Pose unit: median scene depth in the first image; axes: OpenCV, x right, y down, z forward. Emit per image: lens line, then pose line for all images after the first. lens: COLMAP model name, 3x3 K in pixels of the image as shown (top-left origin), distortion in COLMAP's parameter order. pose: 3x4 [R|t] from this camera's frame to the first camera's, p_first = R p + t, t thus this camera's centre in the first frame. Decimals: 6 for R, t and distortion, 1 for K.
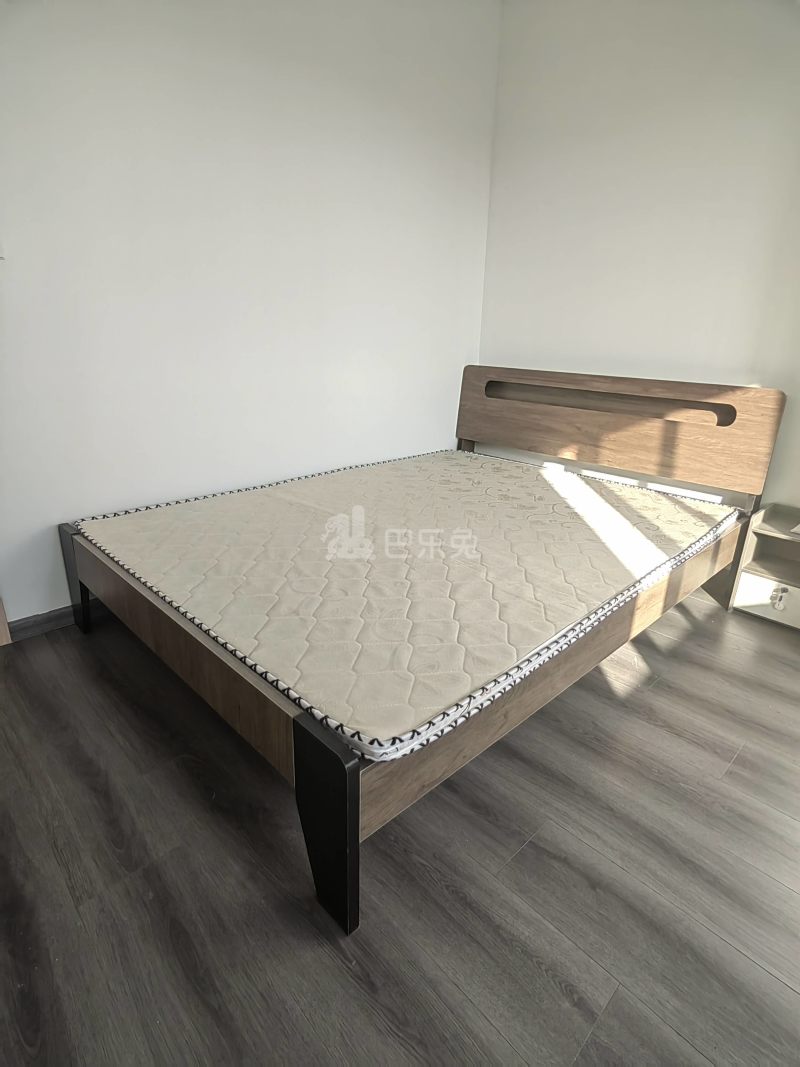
lens RADIAL K [[568.9, 0, 402.2], [0, 568.9, 530.8], [0, 0, 1]] dist [-0.048275, 0.045308]
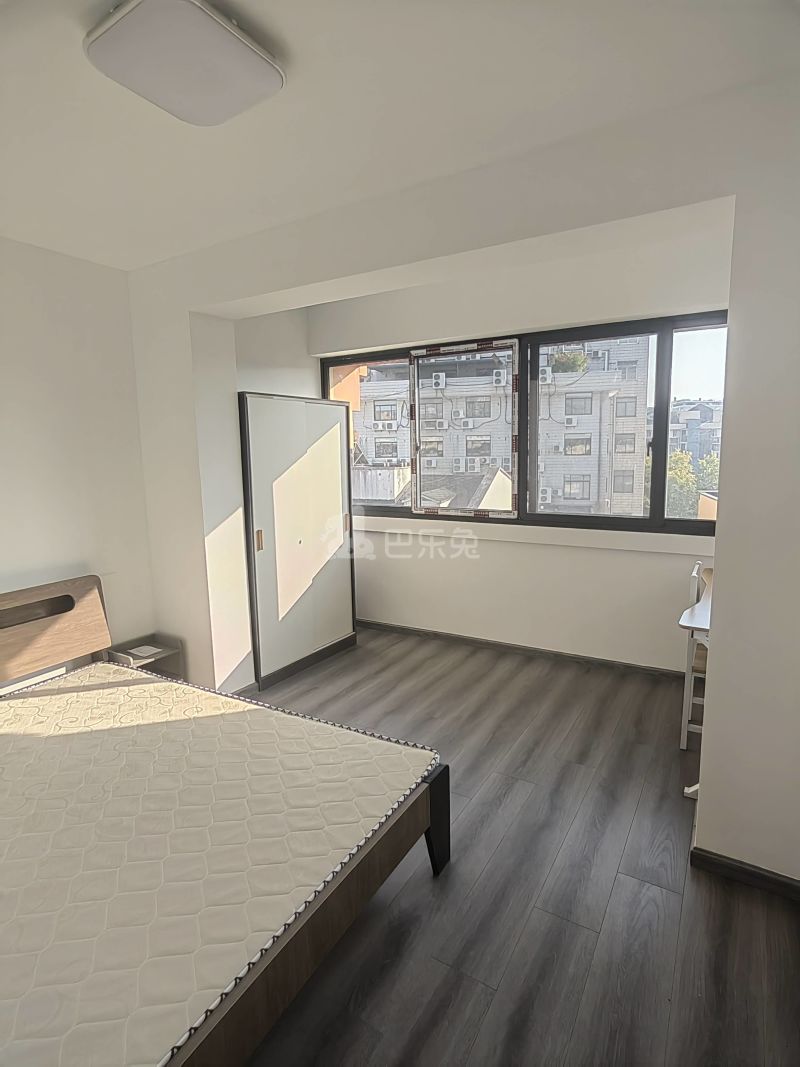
lens RADIAL K [[568.9, 0, 402.2], [0, 568.9, 530.8], [0, 0, 1]] dist [-0.048275, 0.045308]
pose [[-0.258638, -0.163601, 0.952019, -1.582132], [0.334333, 0.909480, 0.247120, -0.814973], [-0.906271, 0.382206, -0.180529, 0.940288]]
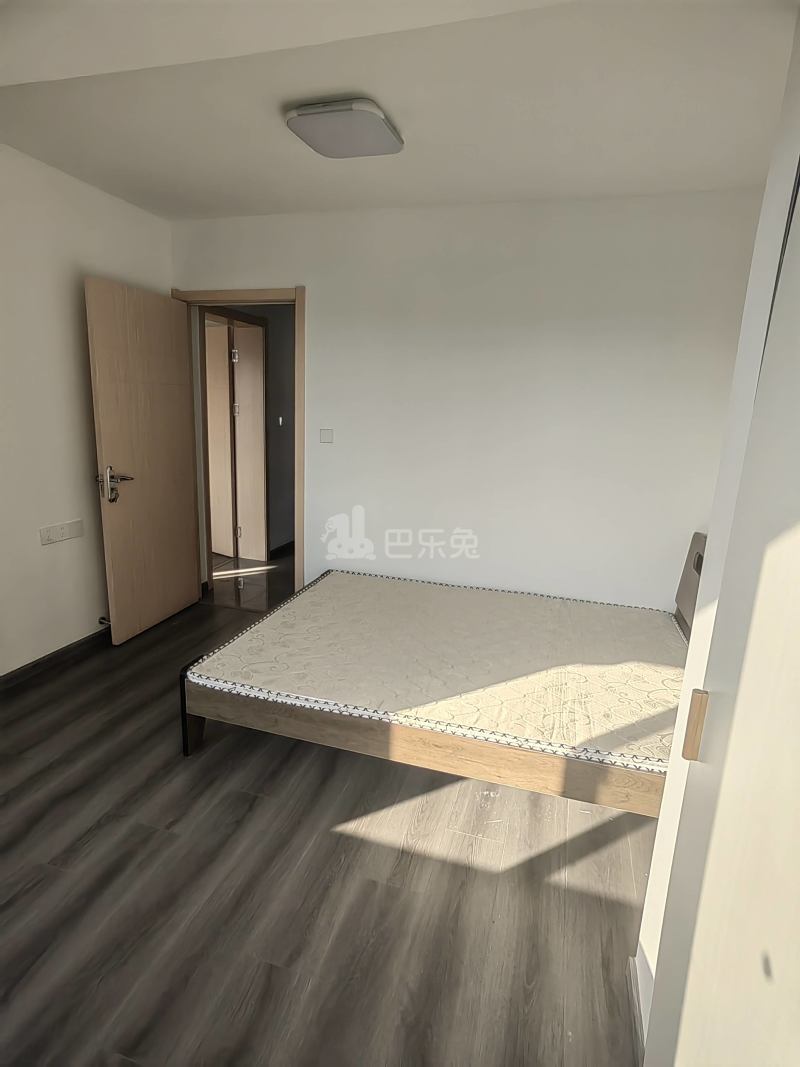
lens RADIAL K [[568.9, 0, 402.2], [0, 568.9, 530.8], [0, 0, 1]] dist [-0.048275, 0.045308]
pose [[0.487902, 0.190360, -0.851889, 1.868673], [-0.320224, 0.946922, 0.028194, -0.440765], [0.812040, 0.259039, 0.522963, 0.247152]]
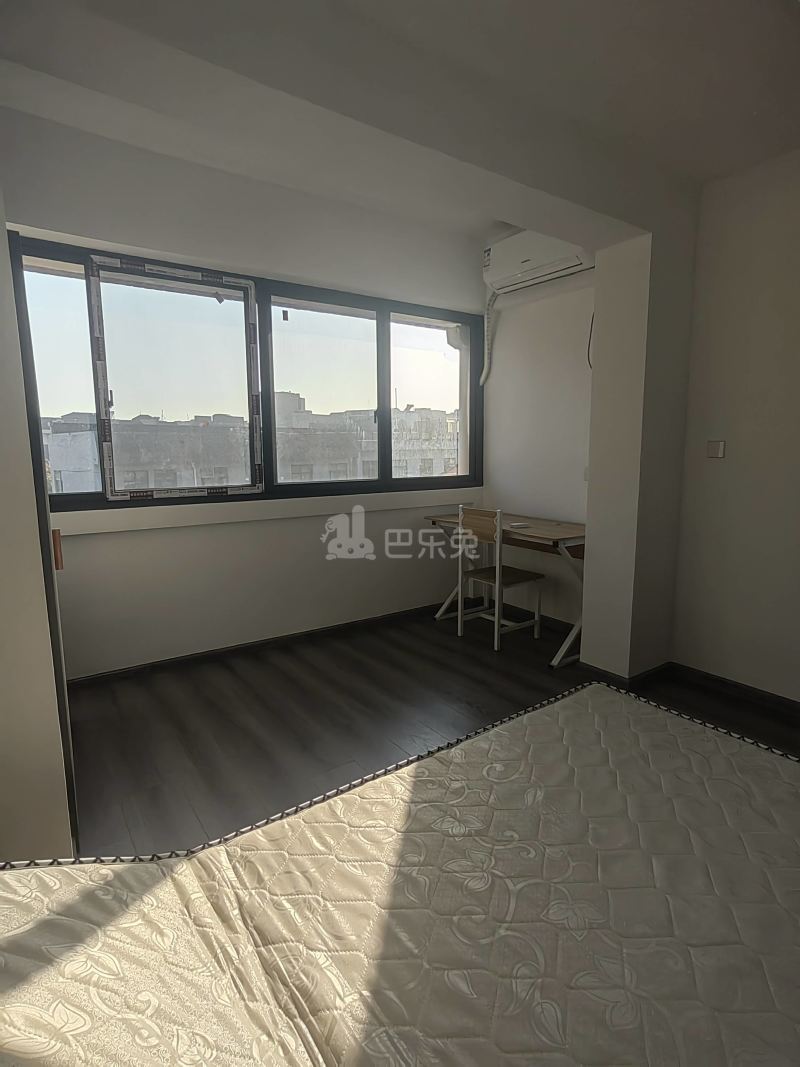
lens RADIAL K [[568.9, 0, 402.2], [0, 568.9, 530.8], [0, 0, 1]] dist [-0.048275, 0.045308]
pose [[-0.987828, -0.043275, 0.149412, 0.332124], [0.032272, 0.882609, 0.468998, -0.989143], [-0.152168, 0.468111, -0.870469, 2.215869]]
